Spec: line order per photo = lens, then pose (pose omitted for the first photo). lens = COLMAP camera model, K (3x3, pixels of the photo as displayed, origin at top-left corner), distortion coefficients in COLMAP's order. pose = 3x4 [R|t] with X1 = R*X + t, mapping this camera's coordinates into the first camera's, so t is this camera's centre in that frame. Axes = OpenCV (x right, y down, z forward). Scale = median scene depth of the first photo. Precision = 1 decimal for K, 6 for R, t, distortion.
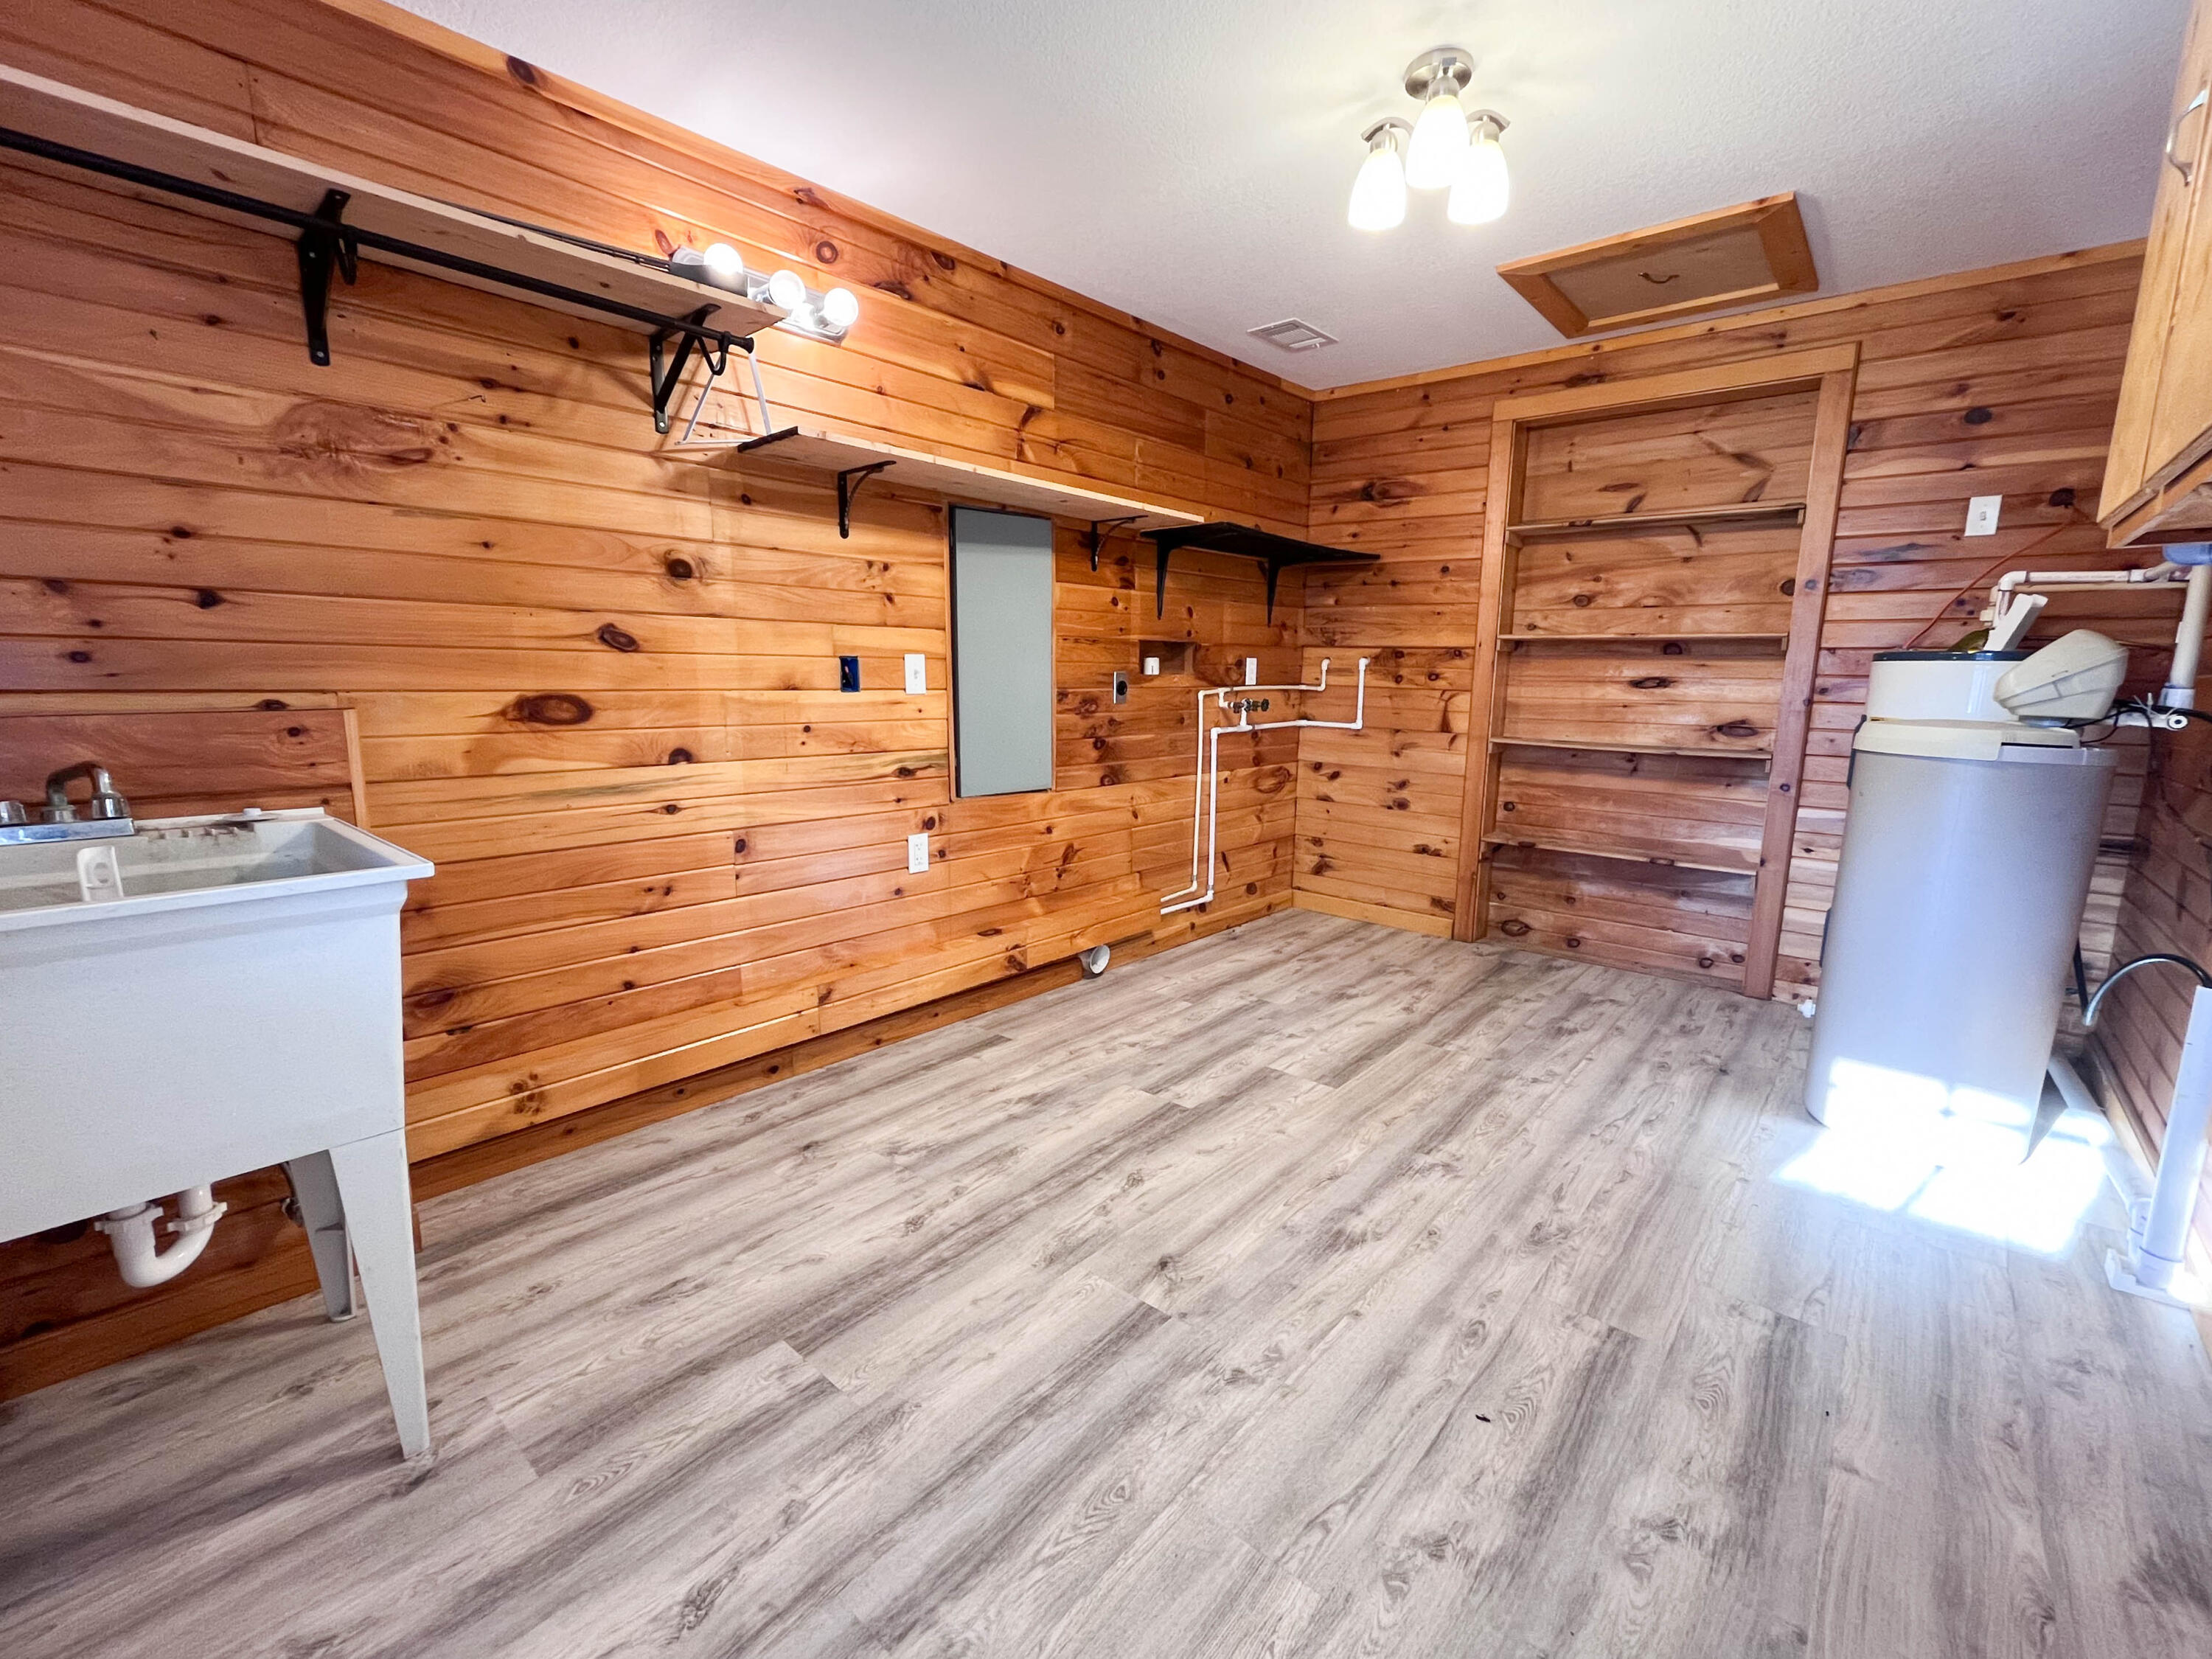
lens RADIAL K [[903.3, 0, 1113.8], [0, 903.3, 835.0], [0, 0, 1]] dist [-0.002390, -0.000212]
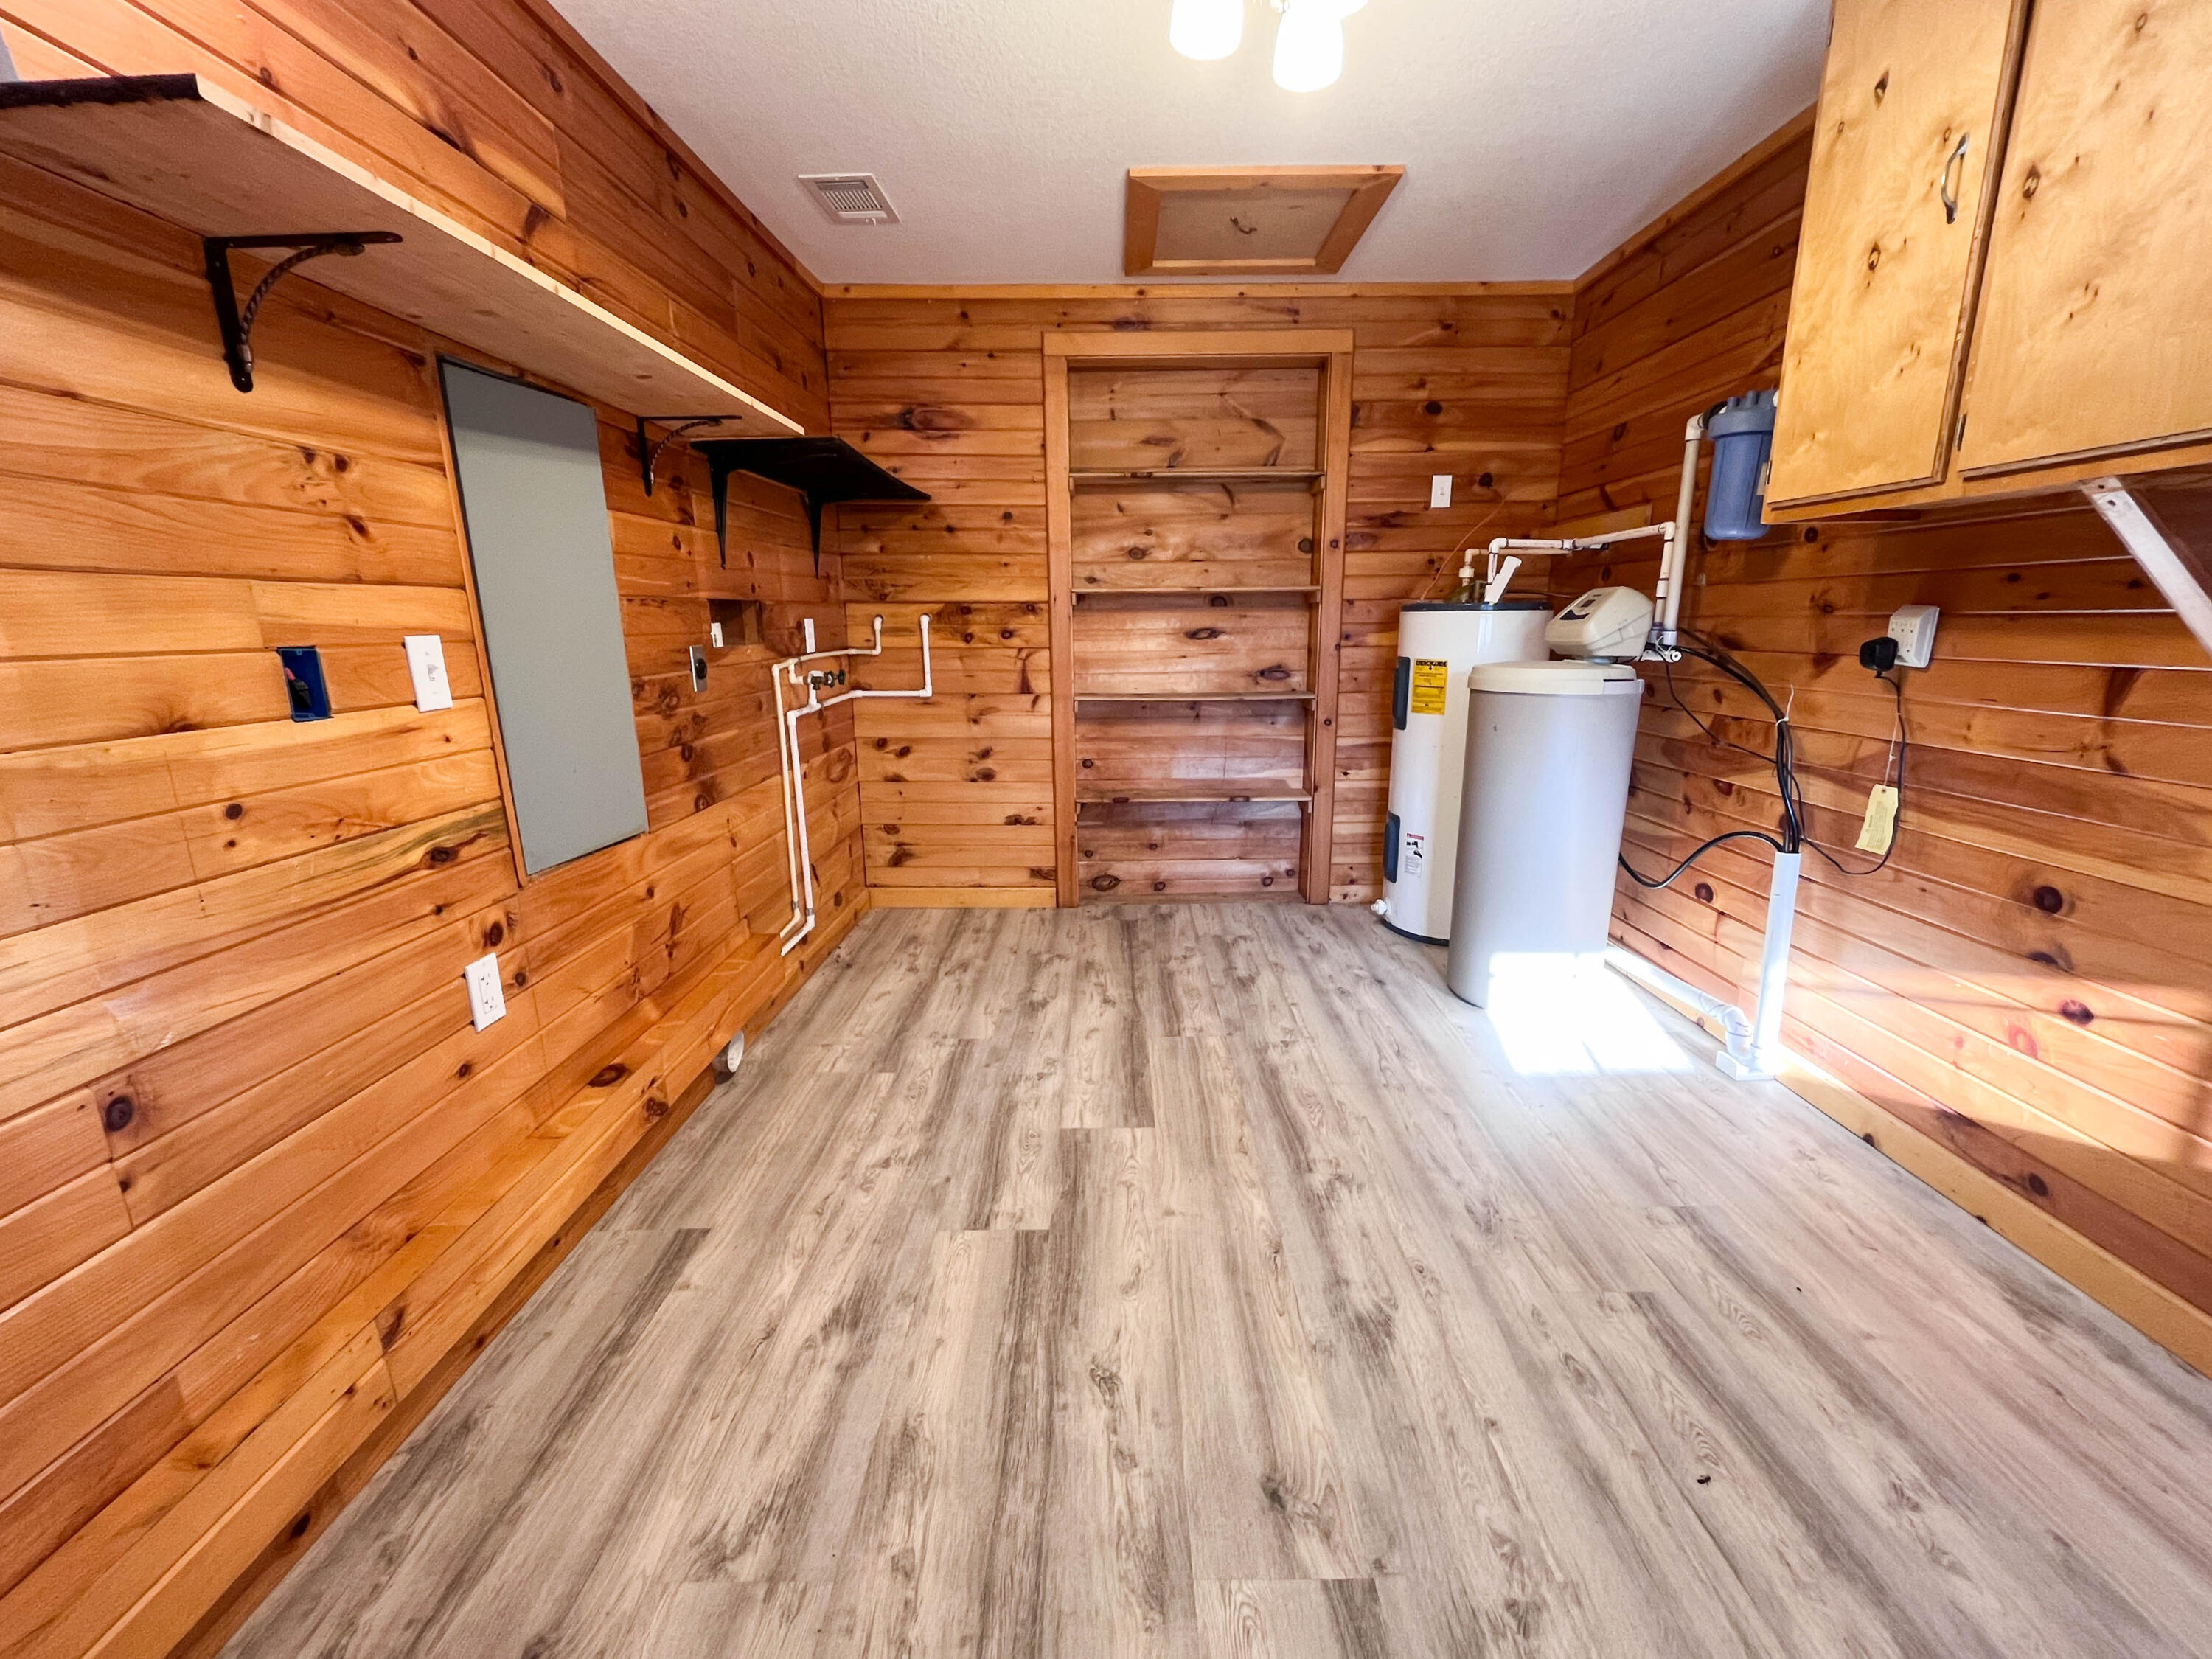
lens RADIAL K [[903.3, 0, 1113.8], [0, 903.3, 835.0], [0, 0, 1]] dist [-0.002390, -0.000212]
pose [[0.775188, -0.170013, 0.608424, -0.246548], [0.136389, 0.985433, 0.101588, -0.082070], [-0.616832, 0.004232, 0.787083, 0.328179]]
